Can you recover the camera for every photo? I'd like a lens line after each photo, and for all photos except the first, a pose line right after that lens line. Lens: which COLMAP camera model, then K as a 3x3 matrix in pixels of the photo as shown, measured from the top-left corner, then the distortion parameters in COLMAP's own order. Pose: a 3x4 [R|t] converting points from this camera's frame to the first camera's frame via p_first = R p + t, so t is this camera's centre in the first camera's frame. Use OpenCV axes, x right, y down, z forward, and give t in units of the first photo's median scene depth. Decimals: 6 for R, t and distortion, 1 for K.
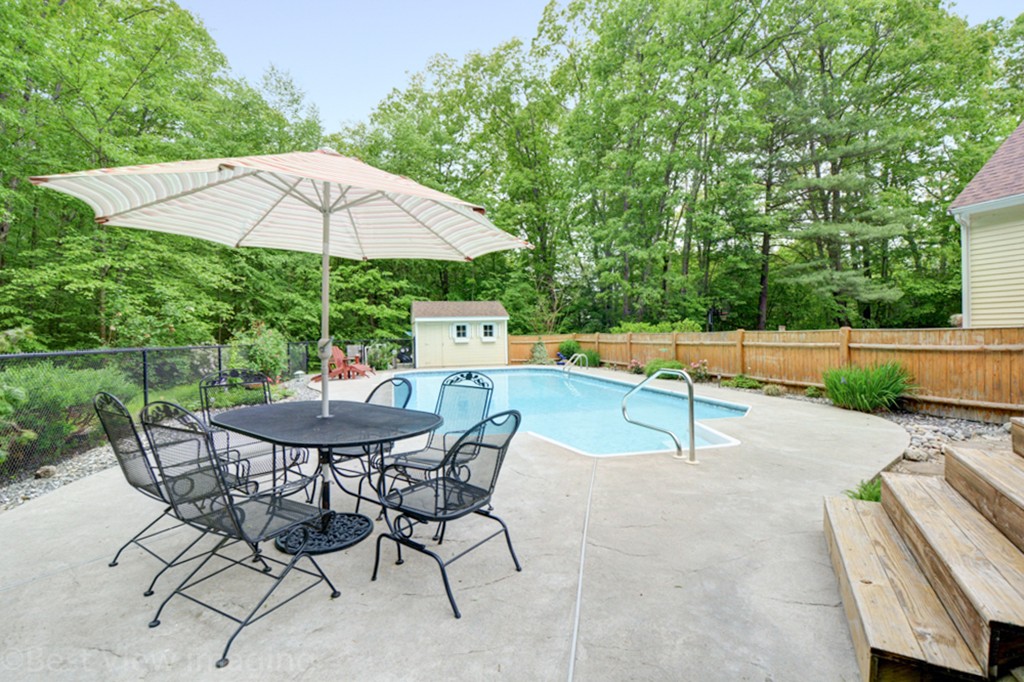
lens RADIAL K [[497.6, 0, 510.3], [0, 497.6, 340.2], [0, 0, 1]] dist [0.012176, -0.021496]
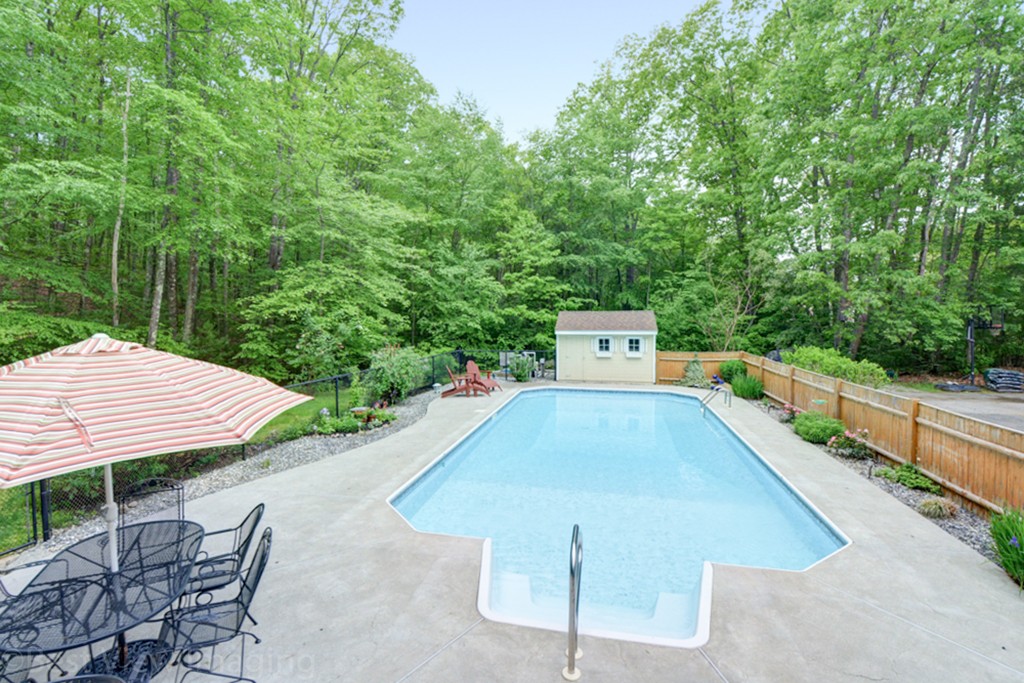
lens RADIAL K [[487.4, 0, 490.2], [0, 487.4, 334.0], [0, 0, 1]] dist [0.012299, -0.020332]
pose [[0.882595, 0.033955, -0.468907, 0.124046], [-0.016378, 0.999004, 0.041513, -0.062961], [0.469849, -0.028959, 0.882272, 0.063407]]
